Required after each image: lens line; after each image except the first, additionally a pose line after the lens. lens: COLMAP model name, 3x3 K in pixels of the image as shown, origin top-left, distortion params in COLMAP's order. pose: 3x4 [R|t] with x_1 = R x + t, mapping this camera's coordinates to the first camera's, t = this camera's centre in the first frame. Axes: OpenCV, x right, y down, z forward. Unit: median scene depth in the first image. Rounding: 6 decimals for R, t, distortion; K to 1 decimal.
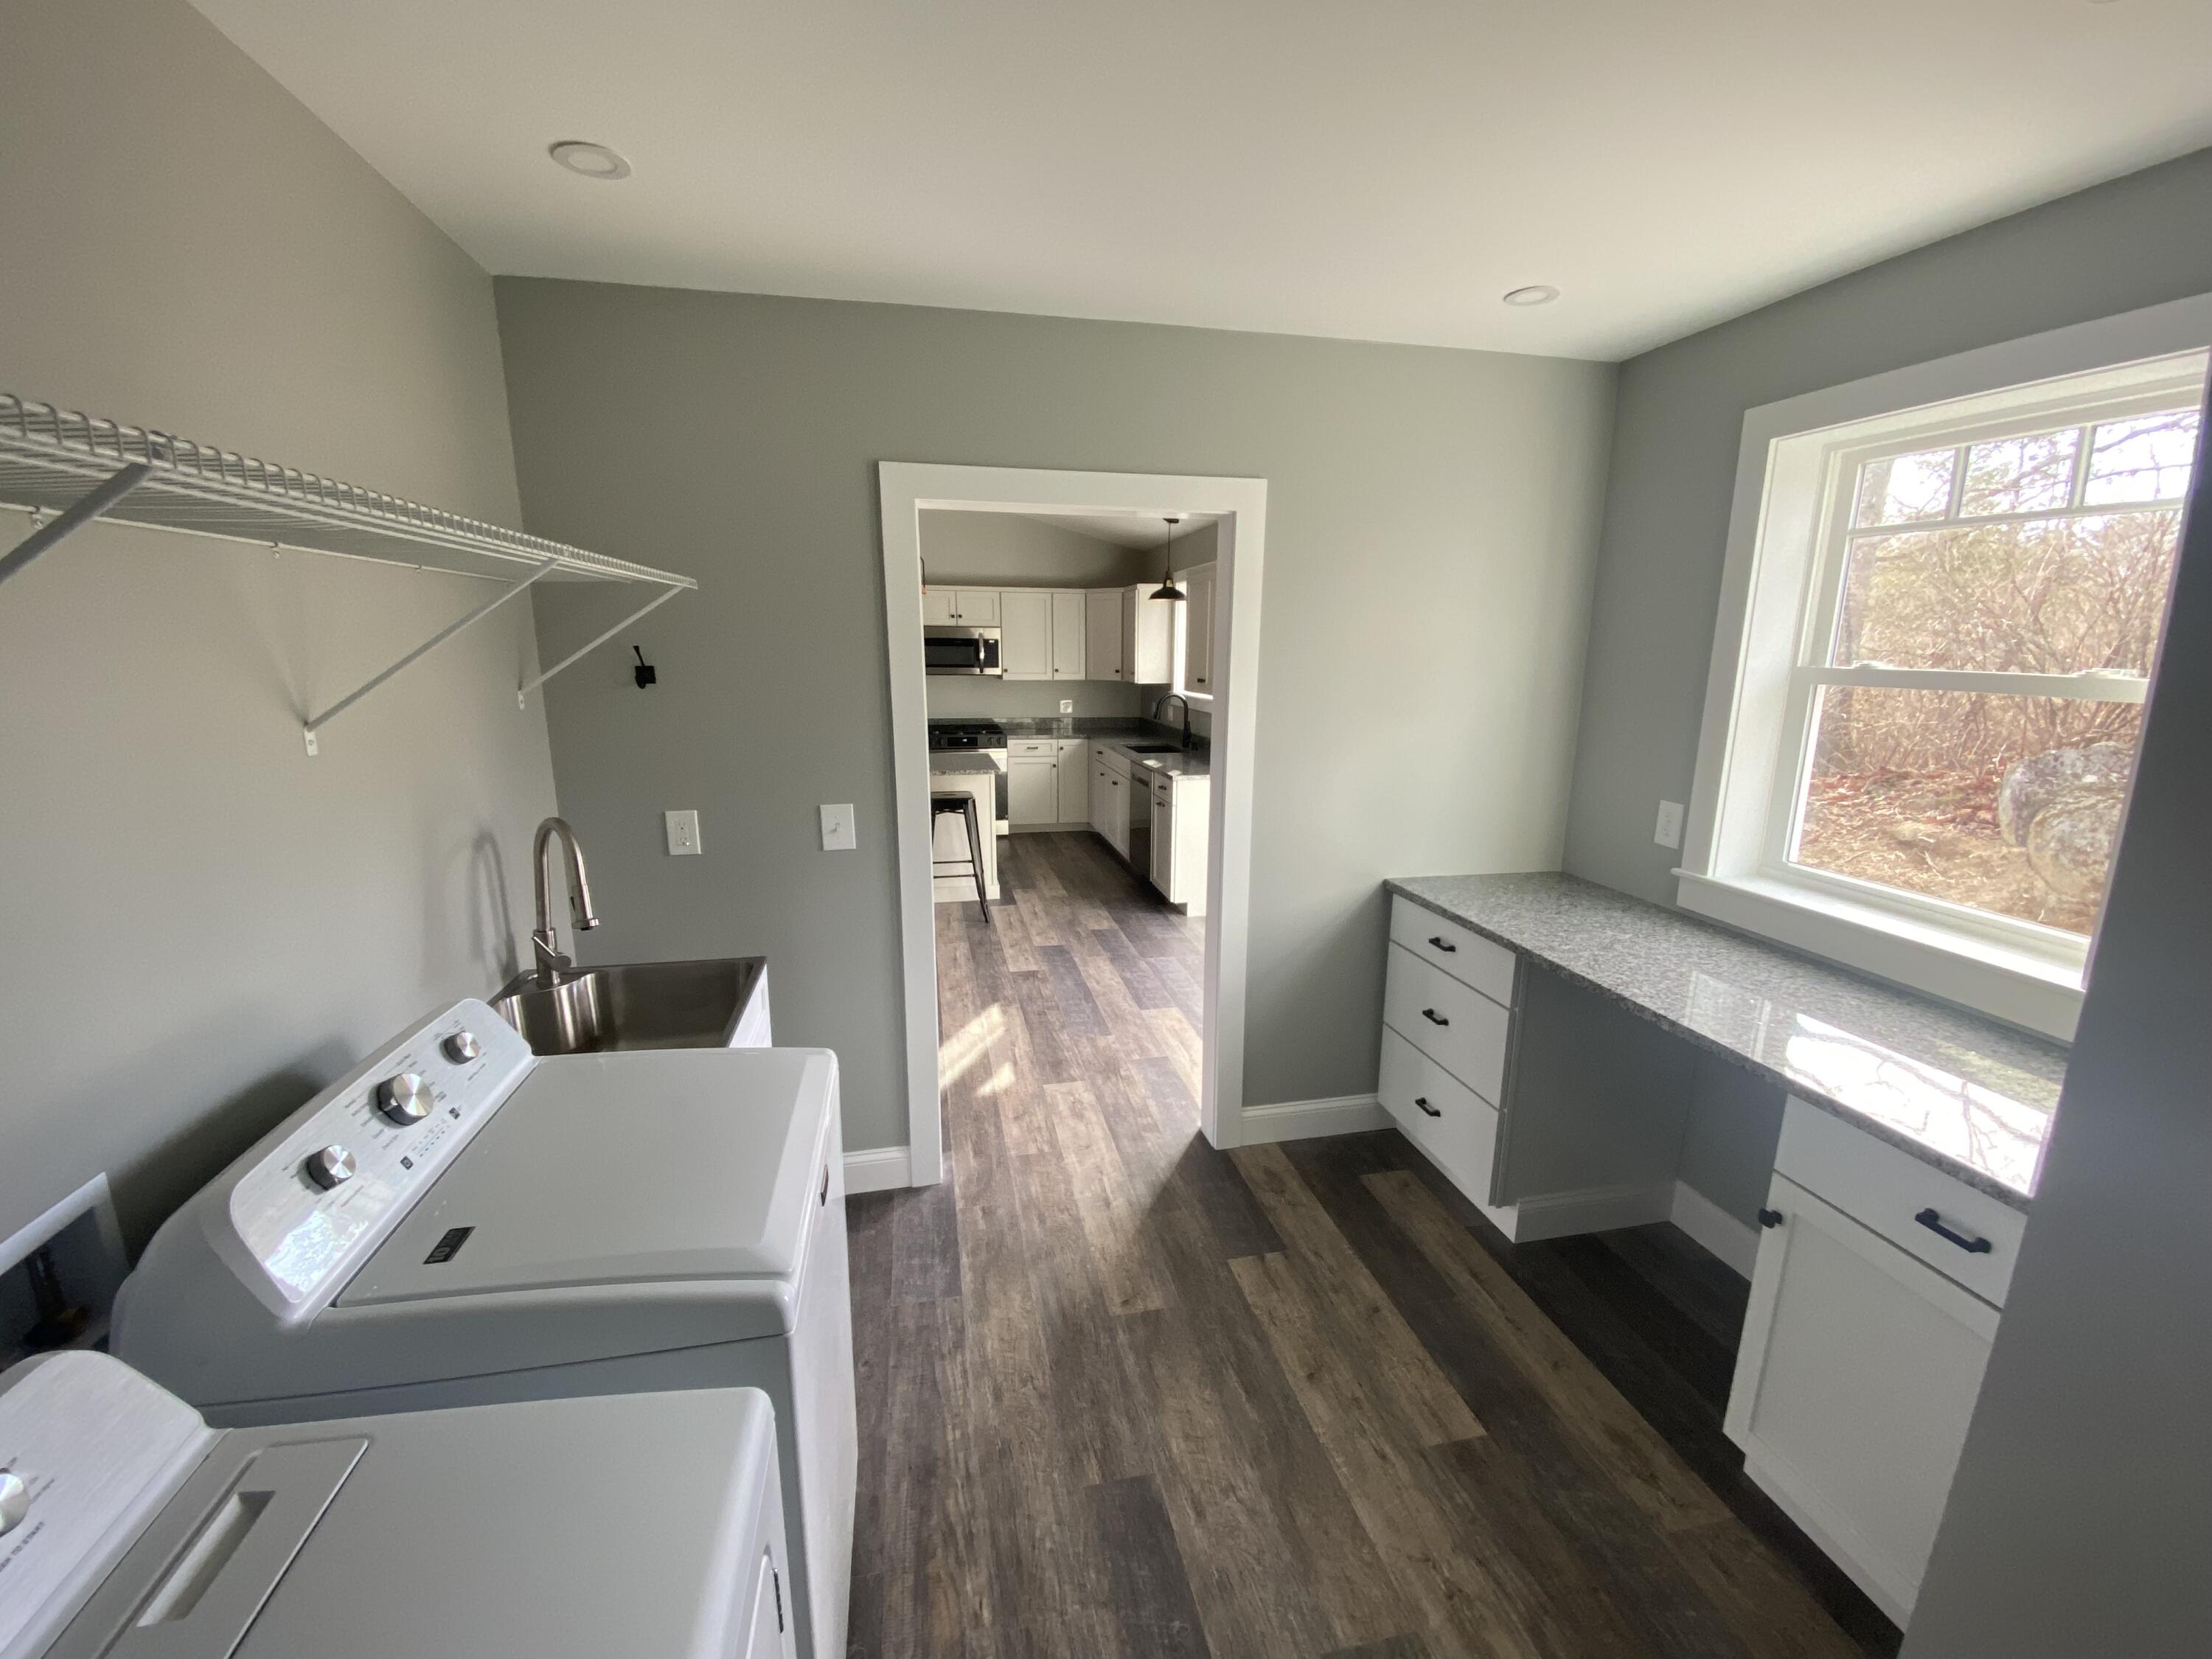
lens RADIAL K [[897.4, 0, 1093.6], [0, 897.4, 830.0], [0, 0, 1]] dist [0.013336, -0.016329]
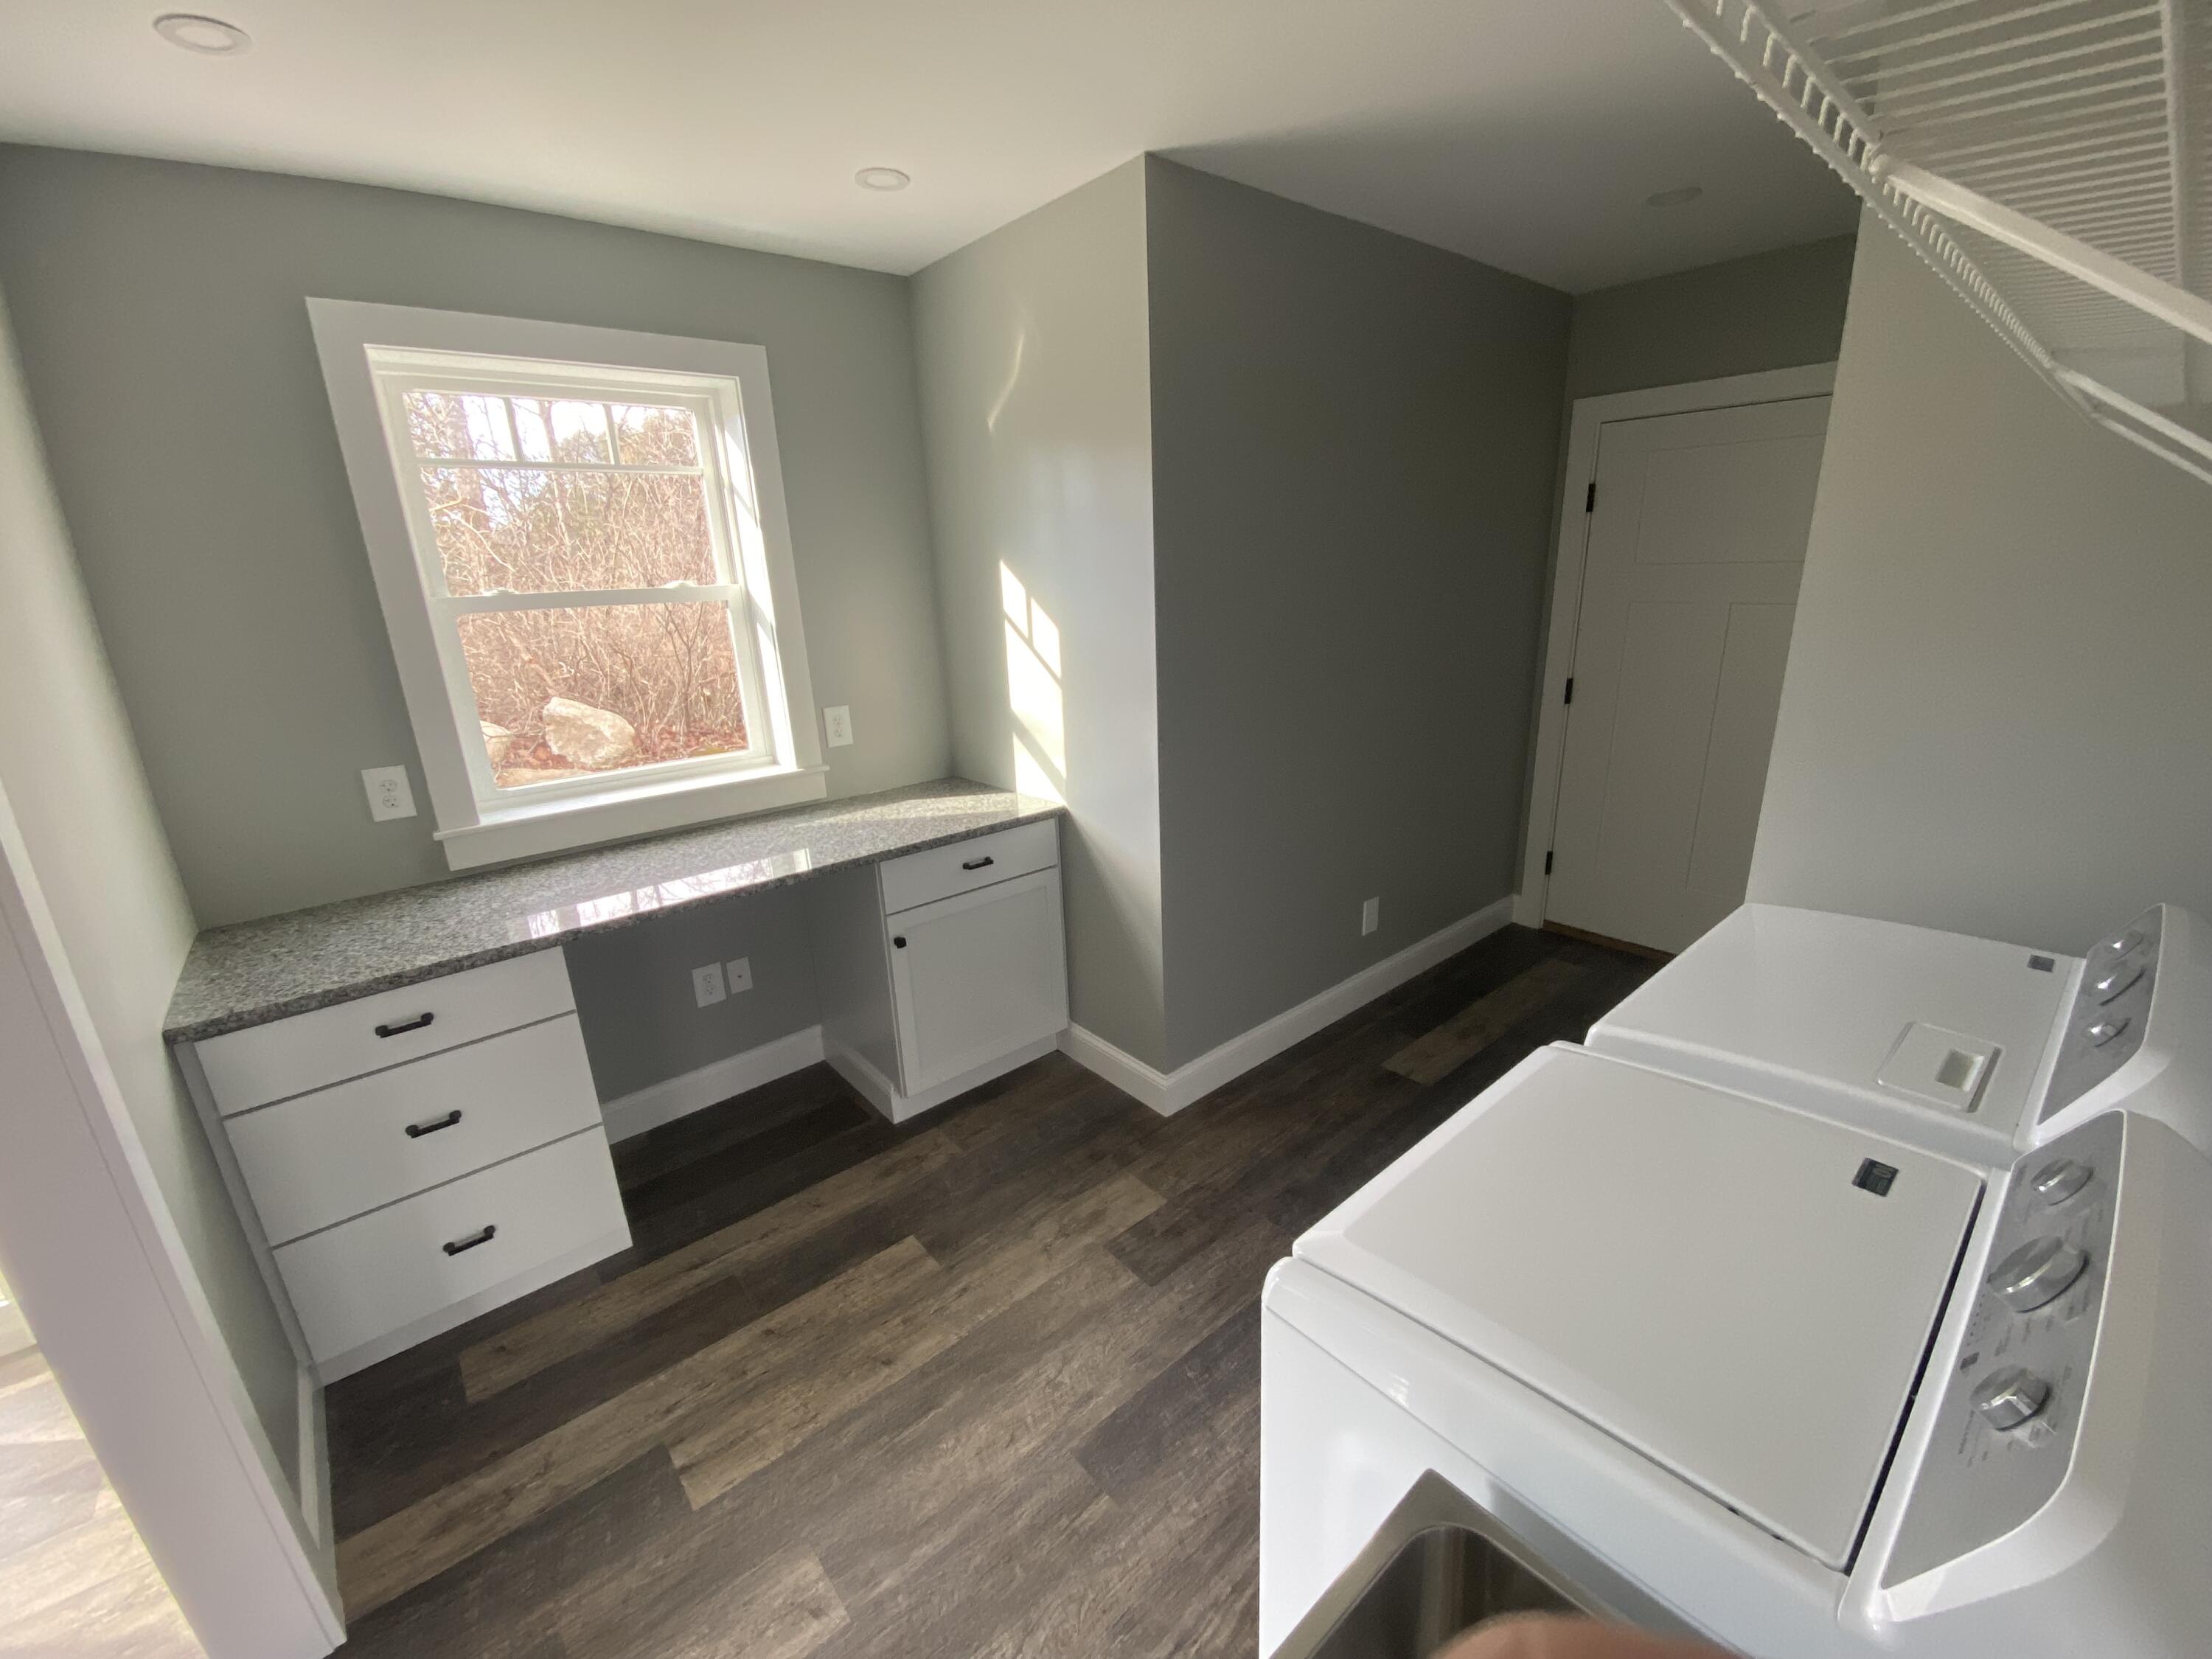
lens RADIAL K [[897.4, 0, 1112.6], [0, 897.4, 832.4], [0, 0, 1]] dist [0.013336, -0.016329]
pose [[-0.489789, -0.234145, 0.839812, -0.485457], [0.216836, 0.900279, 0.377465, -0.170885], [-0.844446, 0.366980, -0.390175, 0.896024]]
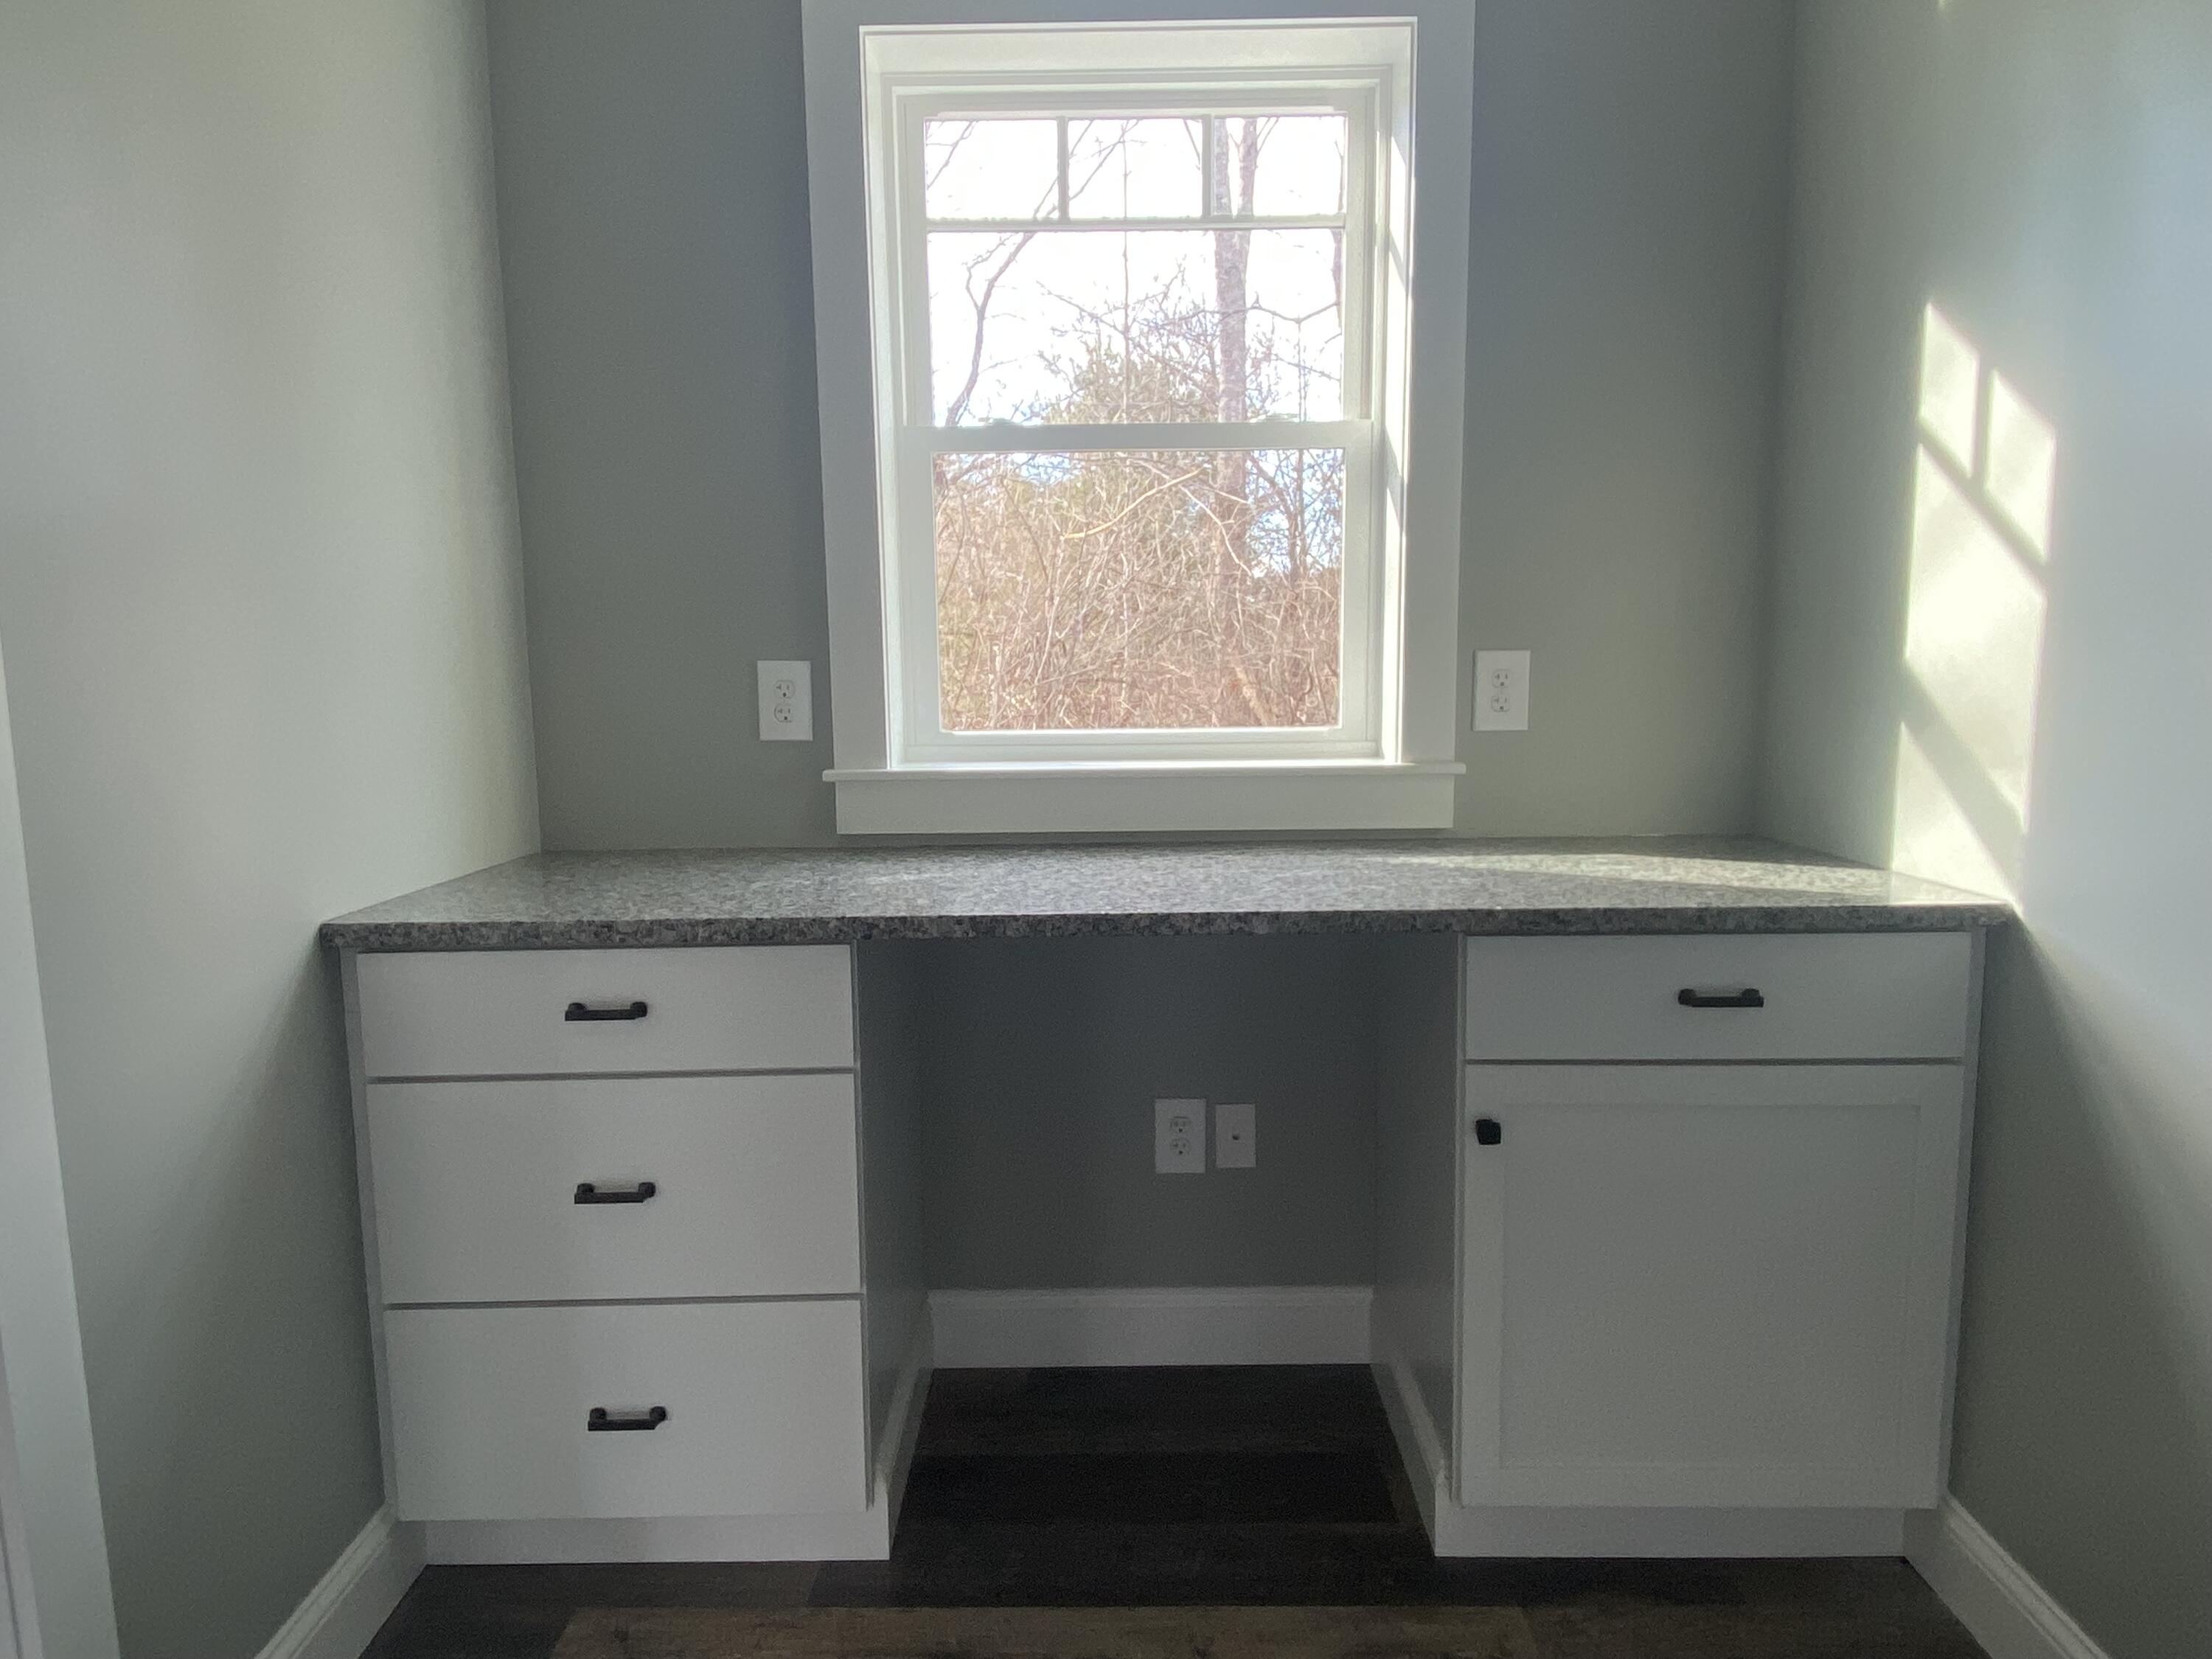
lens RADIAL K [[1413.2, 0, 1103.7], [0, 1413.2, 837.8], [0, 0, 1]] dist [0.032348, -0.014380]
pose [[0.206404, -0.130503, 0.969725, -0.218414], [0.214366, 0.973020, 0.085319, 0.051268], [-0.954696, 0.190266, 0.228811, 0.727447]]
